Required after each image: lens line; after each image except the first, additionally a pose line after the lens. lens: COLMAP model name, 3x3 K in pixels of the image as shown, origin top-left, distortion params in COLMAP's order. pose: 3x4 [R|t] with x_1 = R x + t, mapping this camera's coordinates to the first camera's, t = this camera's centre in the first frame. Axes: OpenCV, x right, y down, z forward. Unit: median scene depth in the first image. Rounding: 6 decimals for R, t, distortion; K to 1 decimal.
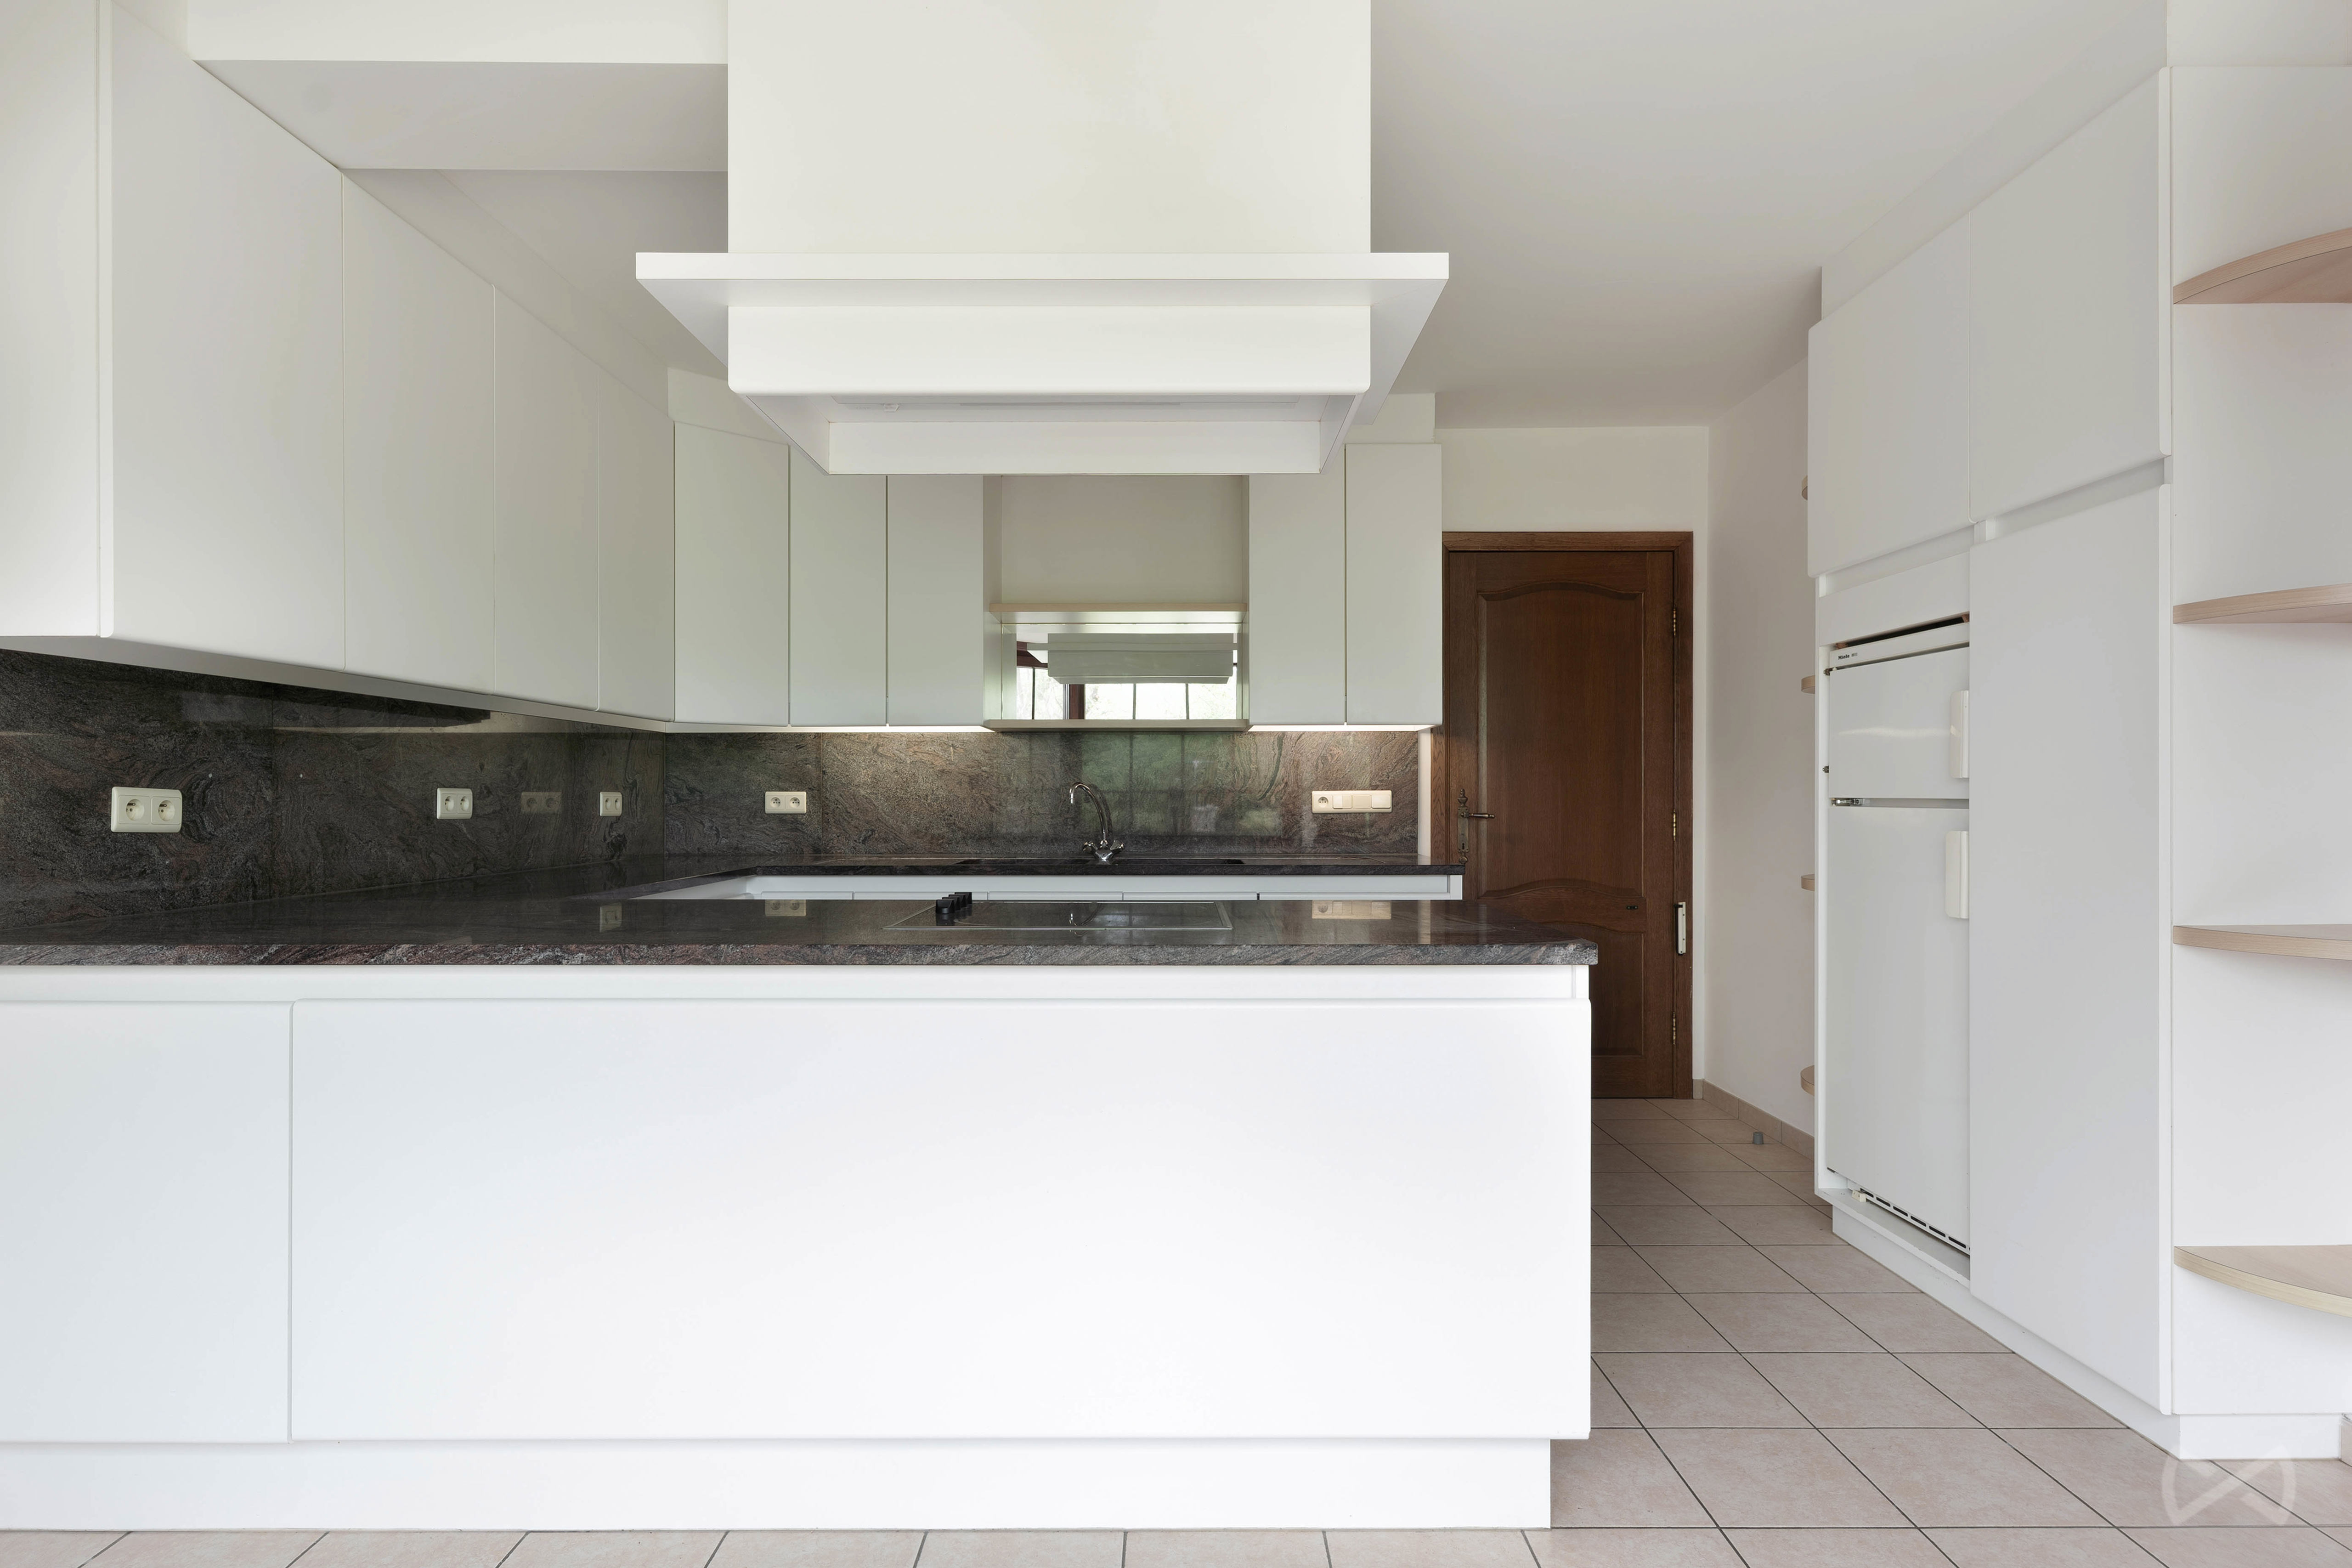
lens RADIAL K [[1242.1, 0, 1178.5], [0, 1242.1, 789.1], [0, 0, 1]] dist [0.011899, -0.001214]
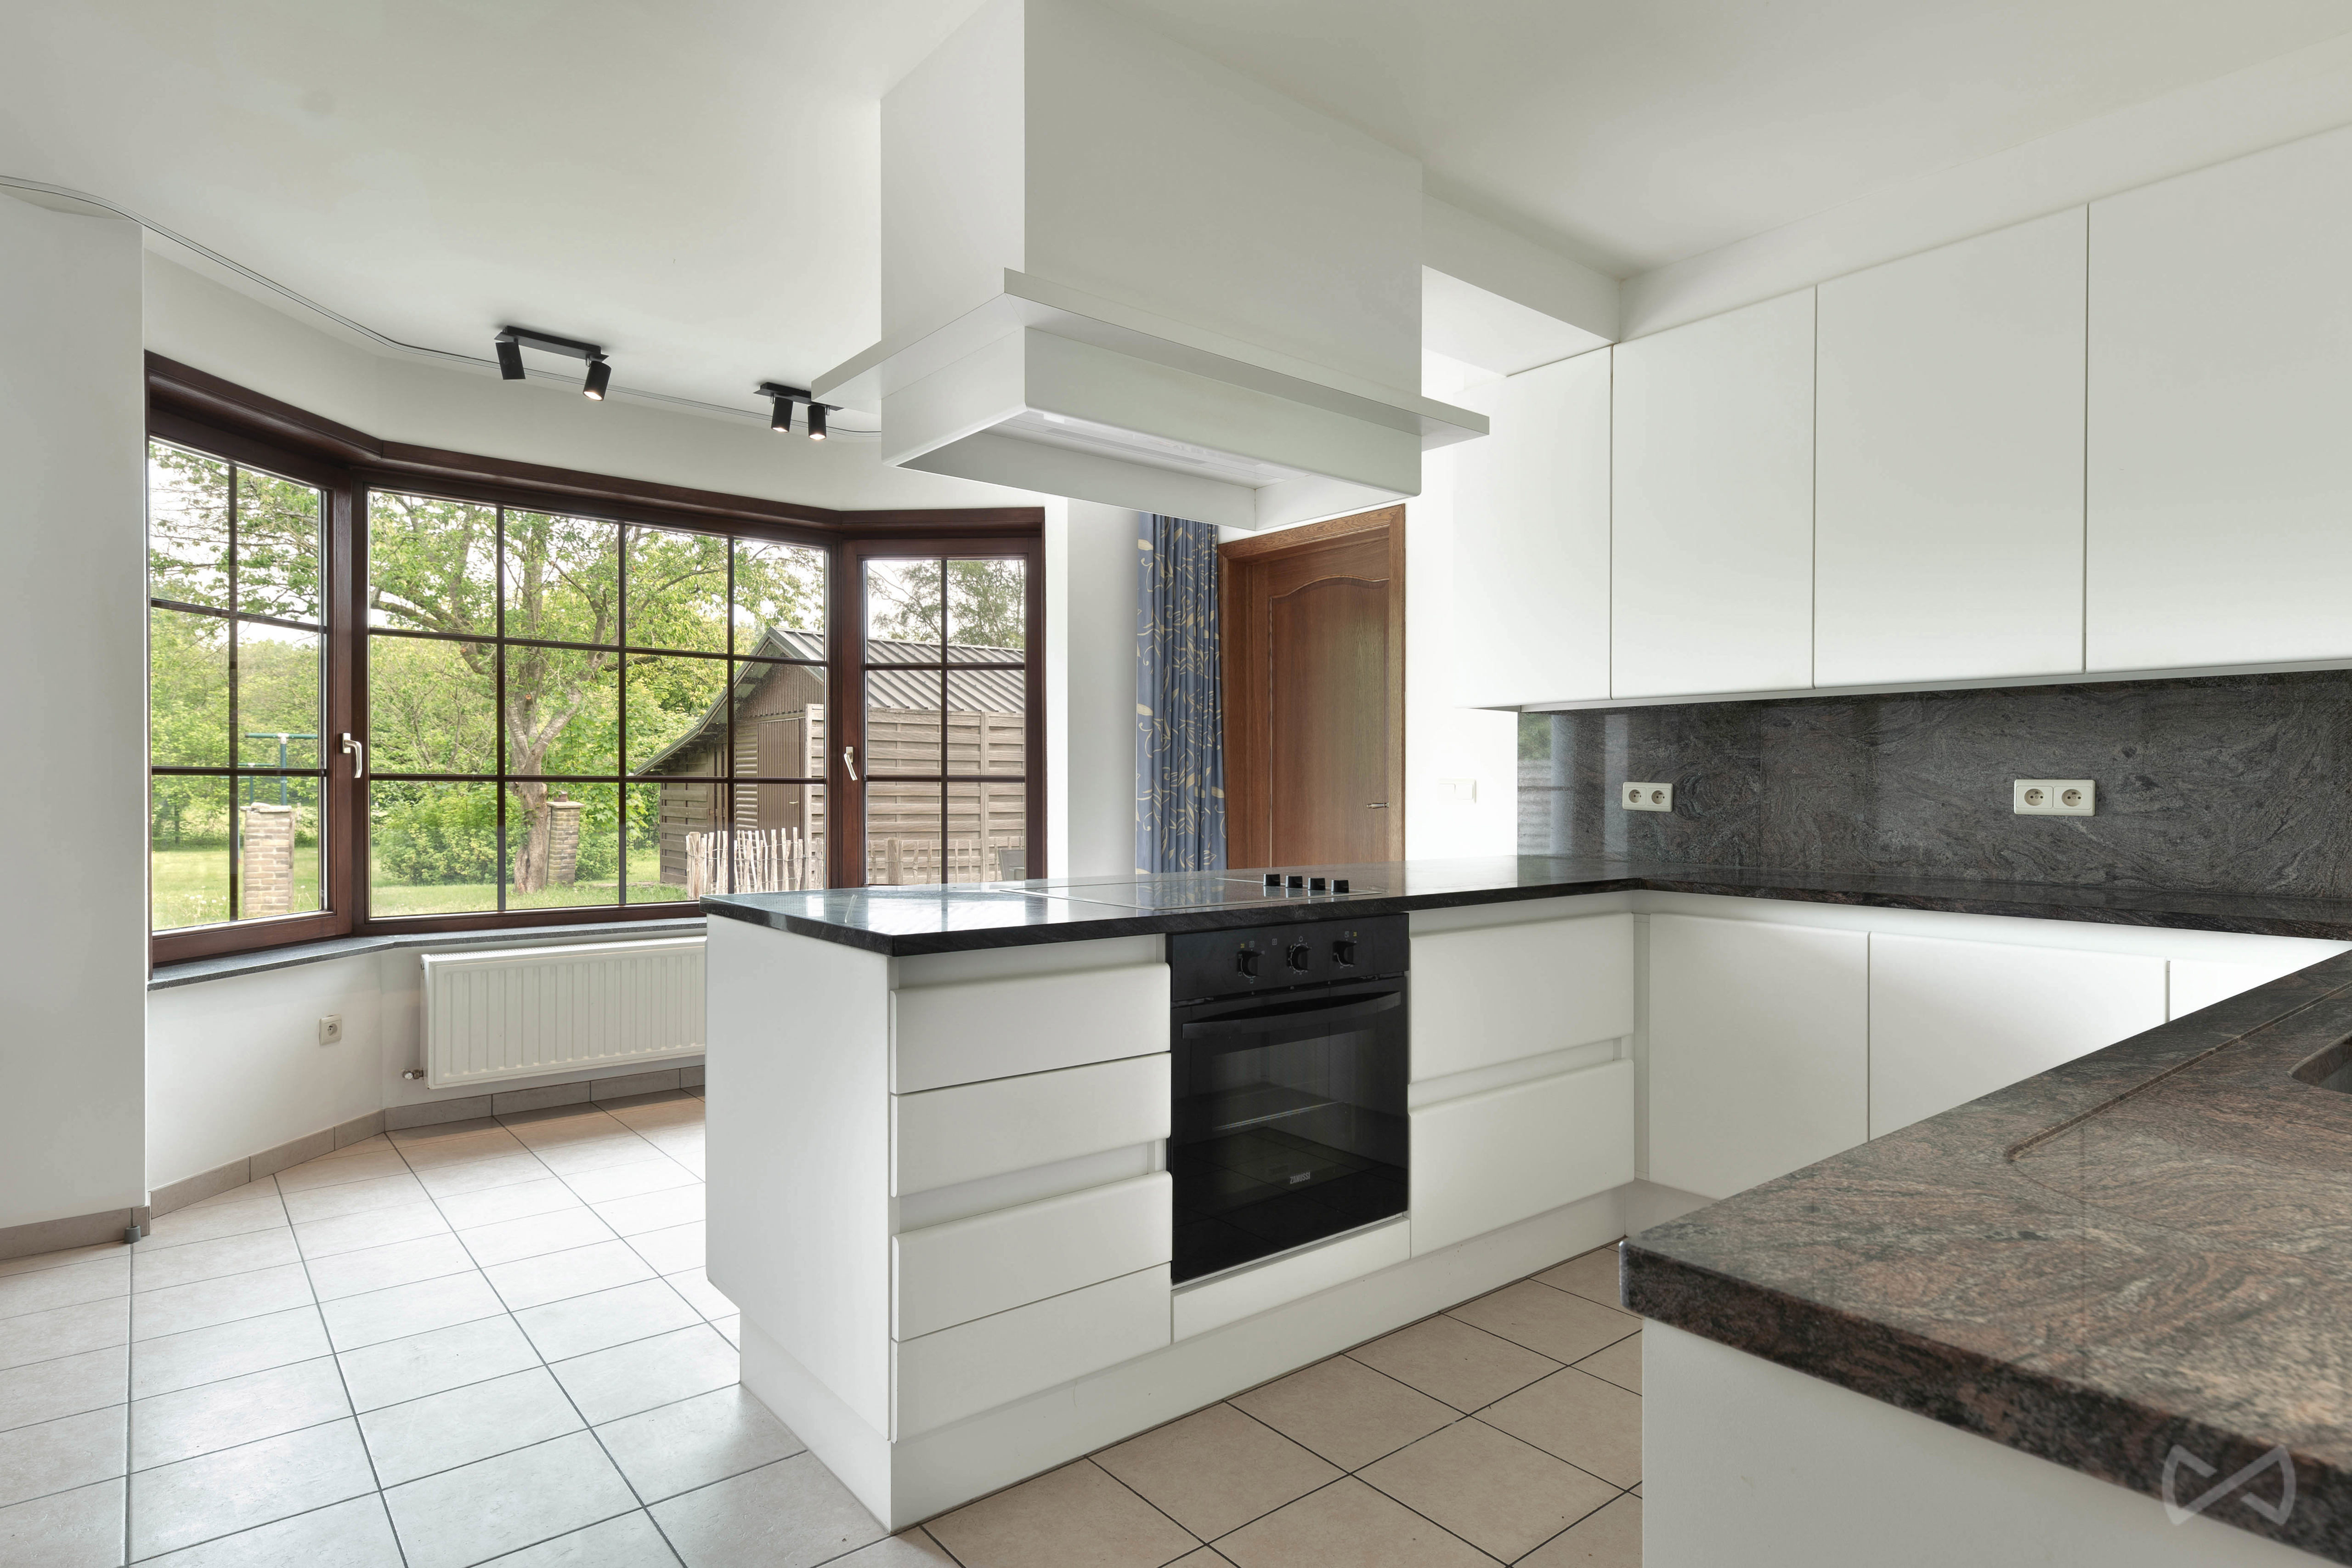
lens RADIAL K [[1242.1, 0, 1172.9], [0, 1242.1, 789.4], [0, 0, 1]] dist [0.011899, -0.001214]
pose [[-0.767922, -0.002841, -0.640537, 0.486838], [-0.001210, 0.999995, -0.002984, 0.010385], [0.640542, -0.001517, -0.767922, 1.399103]]
